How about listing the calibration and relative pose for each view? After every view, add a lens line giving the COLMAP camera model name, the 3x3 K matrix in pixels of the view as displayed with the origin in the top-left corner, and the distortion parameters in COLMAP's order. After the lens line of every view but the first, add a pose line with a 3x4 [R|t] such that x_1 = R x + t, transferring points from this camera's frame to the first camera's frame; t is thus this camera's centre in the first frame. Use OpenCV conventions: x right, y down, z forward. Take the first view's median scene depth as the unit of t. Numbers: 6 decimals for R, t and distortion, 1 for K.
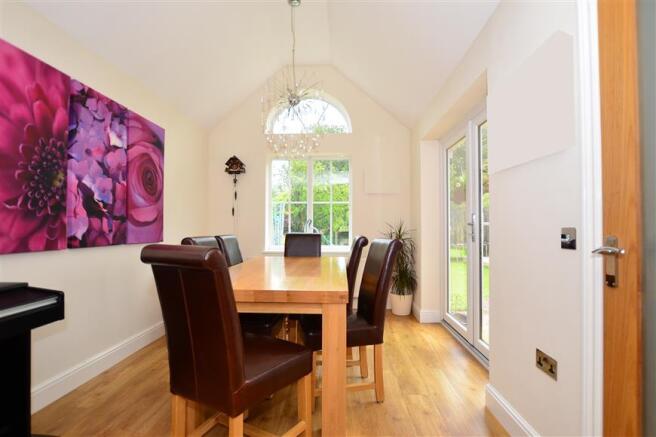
lens RADIAL K [[351.8, 0, 328.0], [0, 351.8, 218.5], [0, 0, 1]] dist [0.000455, 0.000008]
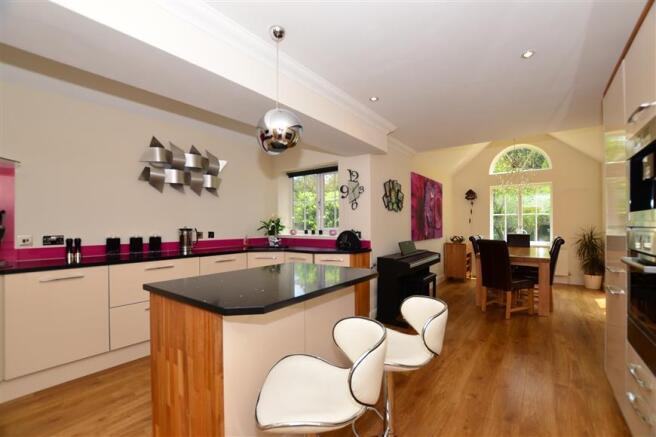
lens RADIAL K [[293.1, 0, 327.7], [0, 293.1, 226.0], [0, 0, 1]] dist [-0.023892, 0.000068]
pose [[0.827760, 0.001473, -0.561081, -0.039789], [0.017385, 0.999449, 0.028272, -0.048626], [0.560813, -0.033157, 0.827278, -0.643829]]
